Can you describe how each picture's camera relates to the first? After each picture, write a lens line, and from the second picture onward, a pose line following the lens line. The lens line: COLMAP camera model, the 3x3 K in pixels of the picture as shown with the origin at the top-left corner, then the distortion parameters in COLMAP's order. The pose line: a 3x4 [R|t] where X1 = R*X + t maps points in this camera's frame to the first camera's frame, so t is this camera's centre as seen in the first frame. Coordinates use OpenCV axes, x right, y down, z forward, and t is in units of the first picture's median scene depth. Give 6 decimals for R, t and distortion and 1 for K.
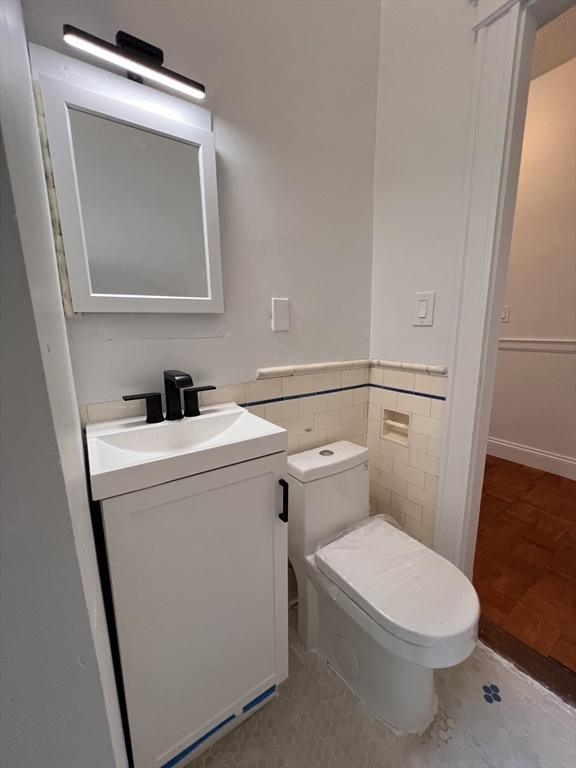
lens RADIAL K [[306.9, 0, 285.9], [0, 306.9, 384.8], [0, 0, 1]] dist [0.000474, -0.000023]
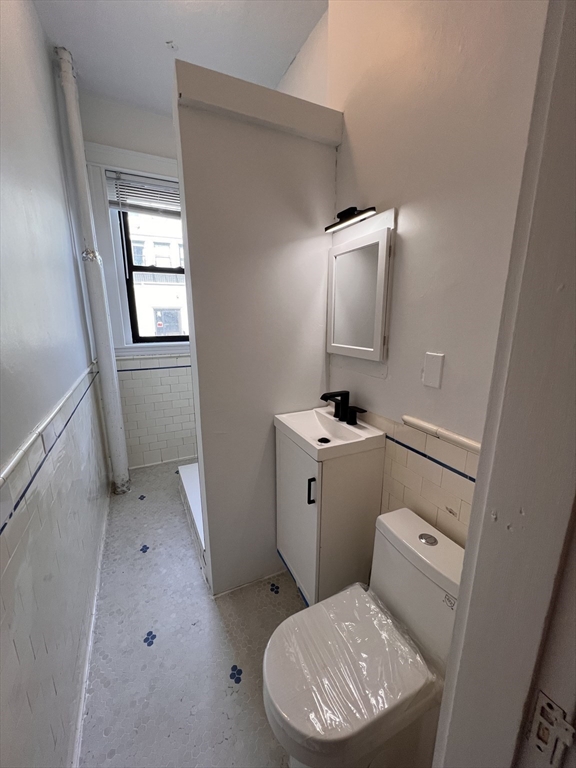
lens RADIAL K [[306.9, 0, 287.0], [0, 306.9, 383.6], [0, 0, 1]] dist [0.000474, -0.000023]
pose [[-0.142359, 0.227070, -0.963417, 0.979127], [-0.190024, 0.948956, 0.251741, -0.346208], [0.971404, 0.218910, -0.091944, 0.666933]]
